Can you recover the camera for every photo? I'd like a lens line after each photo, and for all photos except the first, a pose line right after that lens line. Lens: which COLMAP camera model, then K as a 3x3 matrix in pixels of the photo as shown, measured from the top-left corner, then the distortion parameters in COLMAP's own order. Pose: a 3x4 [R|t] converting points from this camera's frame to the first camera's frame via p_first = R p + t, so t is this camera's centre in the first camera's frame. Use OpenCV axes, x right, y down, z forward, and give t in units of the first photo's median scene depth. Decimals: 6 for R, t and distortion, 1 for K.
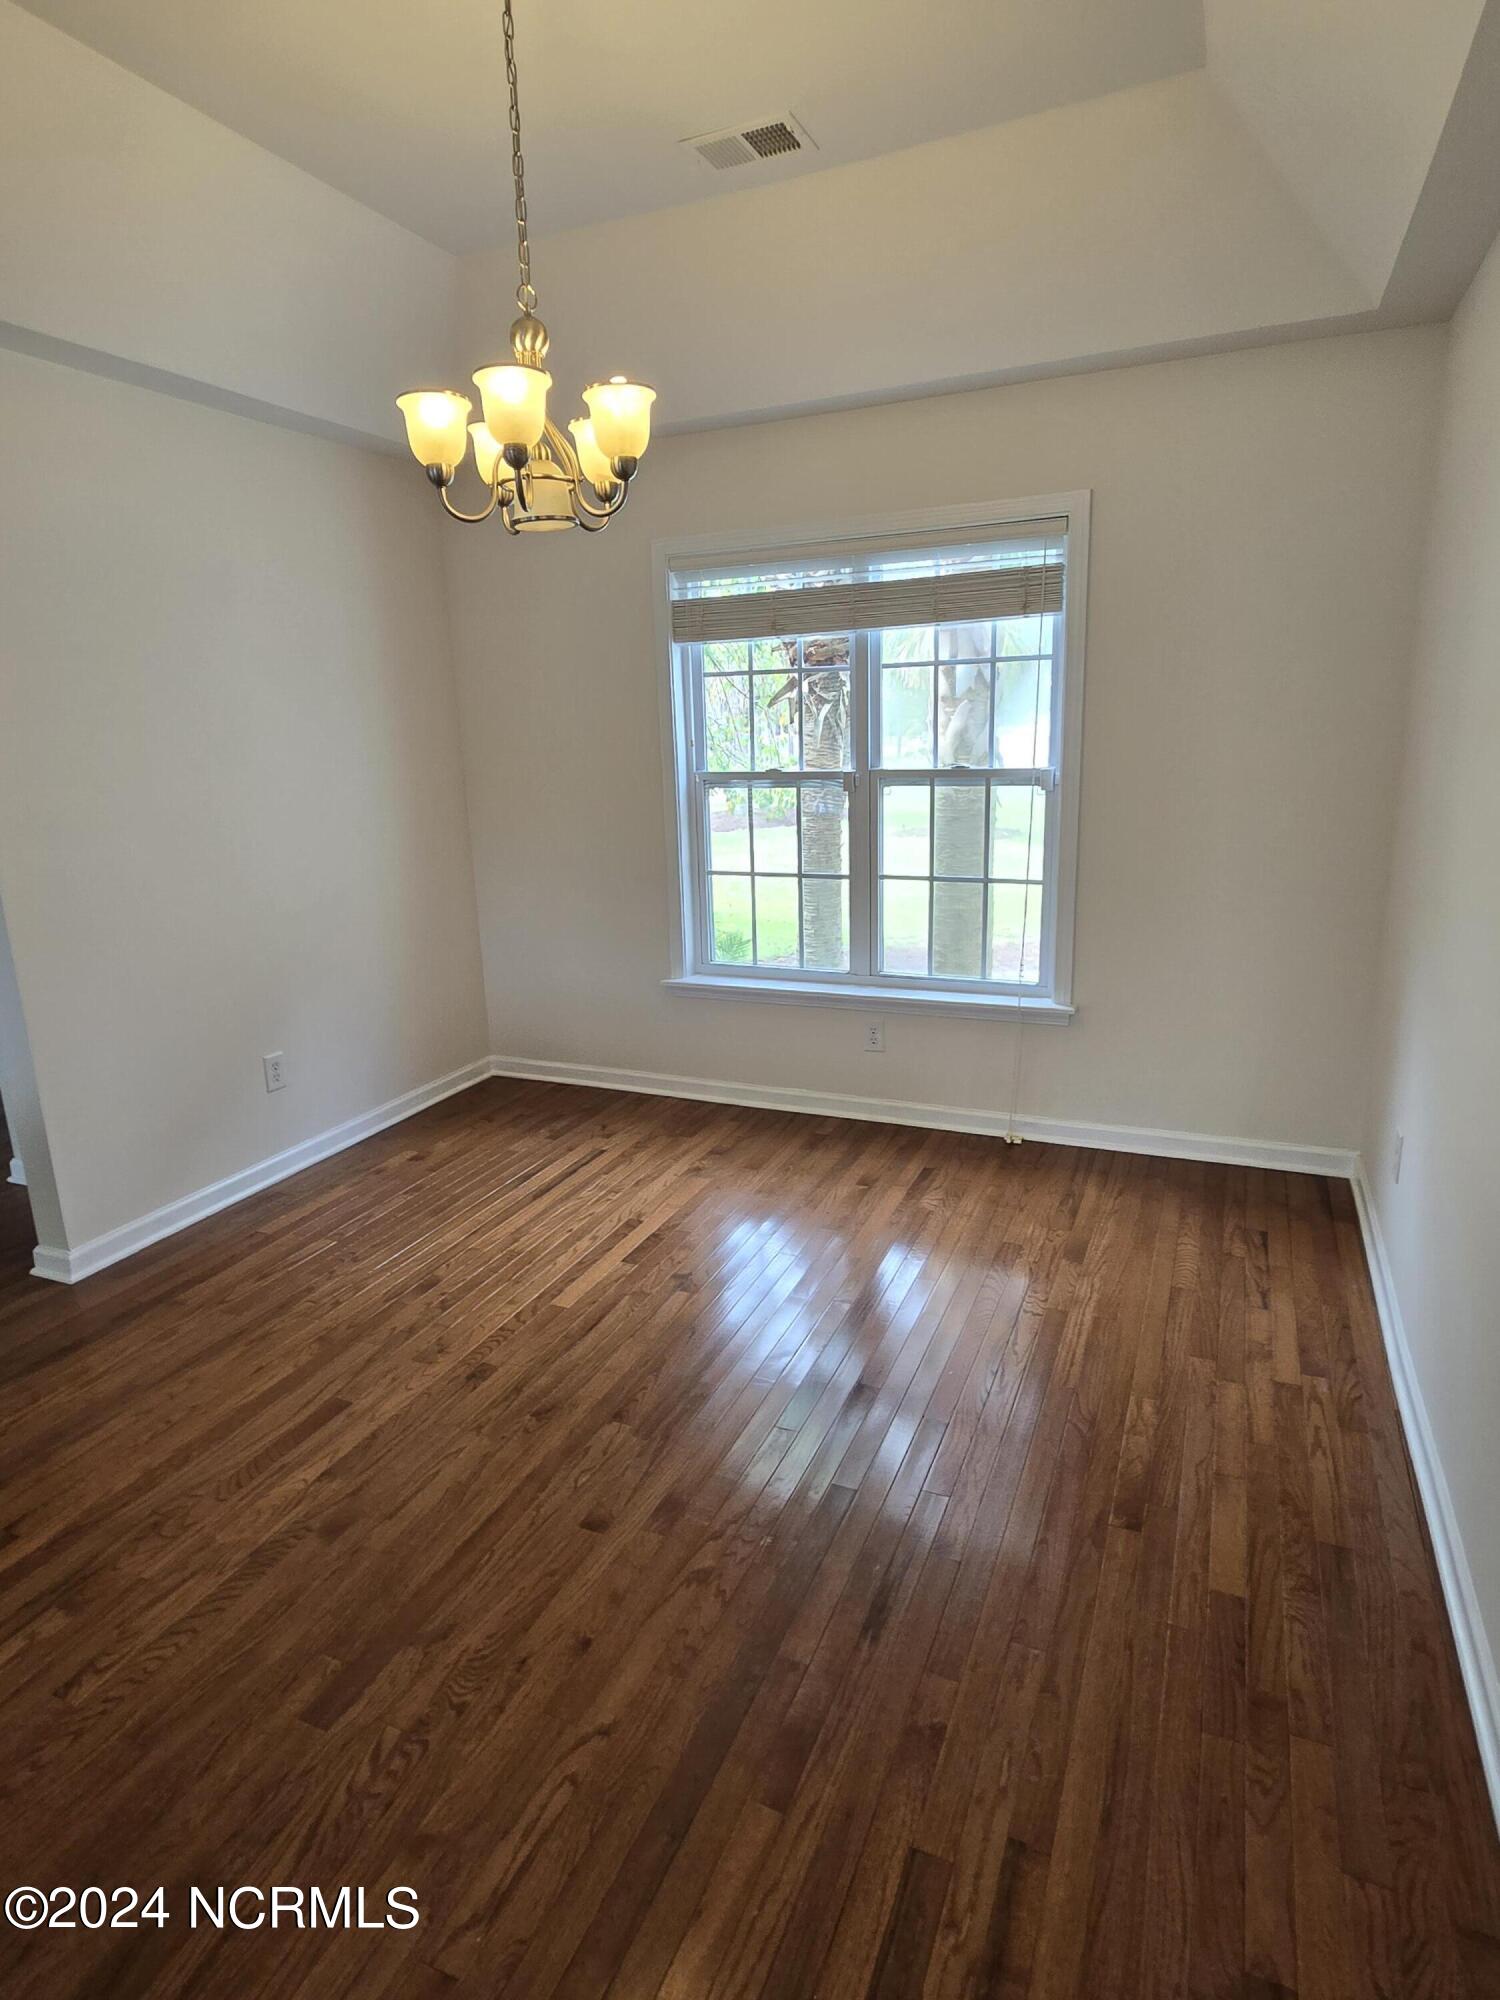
lens RADIAL K [[1092.2, 0, 748.7], [0, 1092.2, 1007.2], [0, 0, 1]] dist [-0.002412, 0.001024]
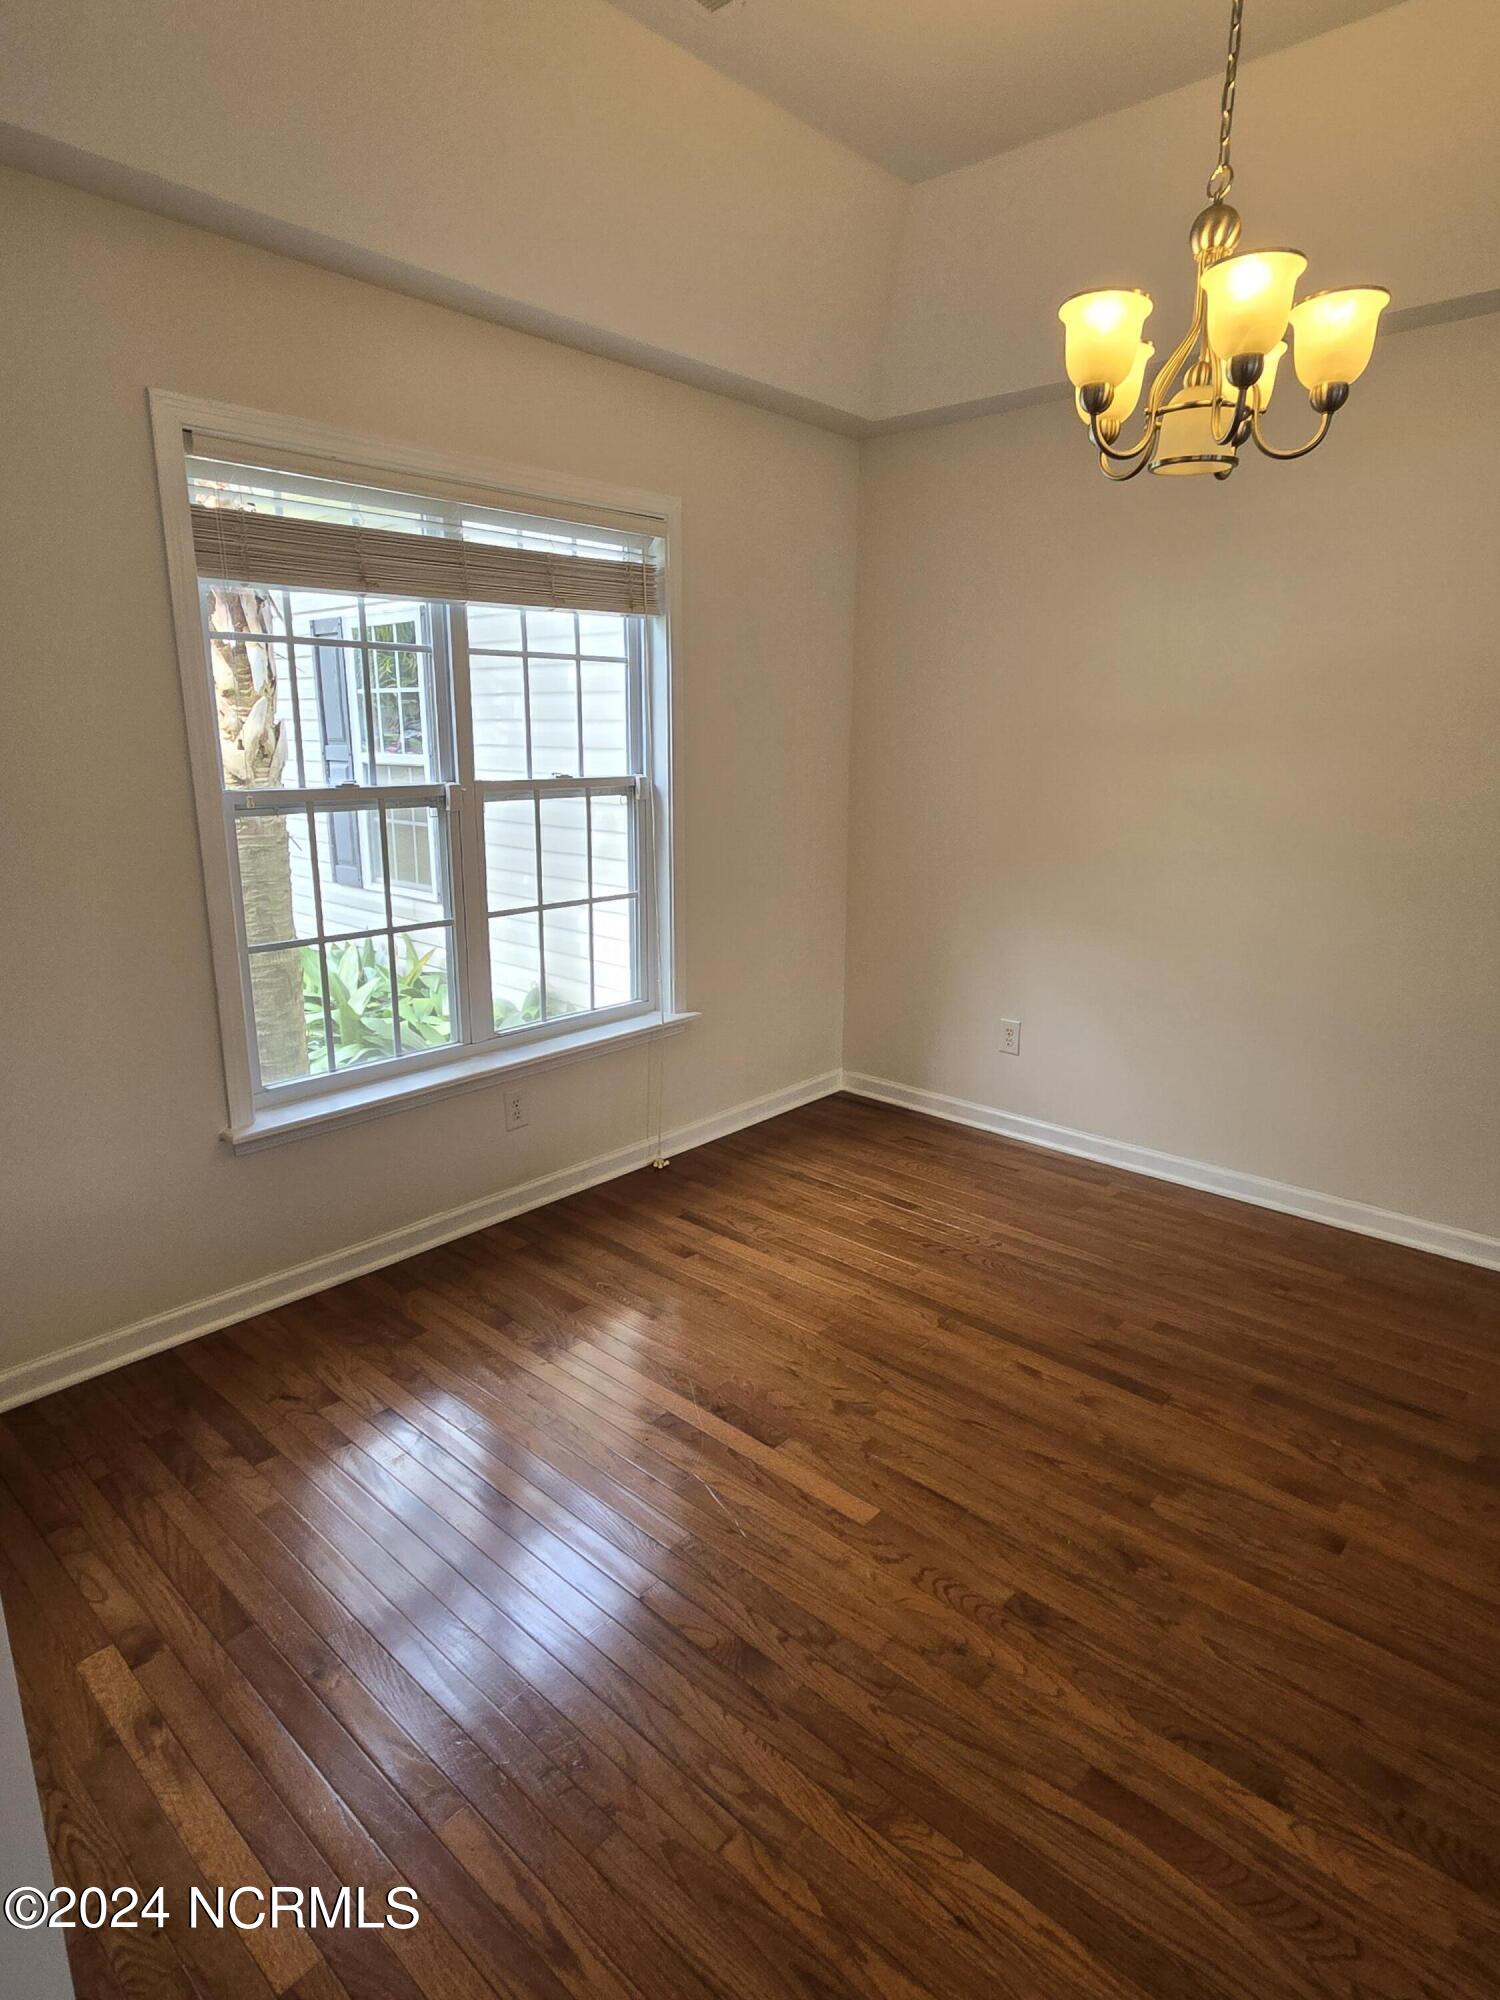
lens RADIAL K [[1092.2, 0, 748.7], [0, 1092.2, 1007.2], [0, 0, 1]] dist [-0.002412, 0.001024]
pose [[0.316385, -0.206640, 0.925851, -0.653886], [0.223664, 0.964721, 0.138884, -0.139787], [-0.921887, 0.163139, 0.351441, 0.629286]]
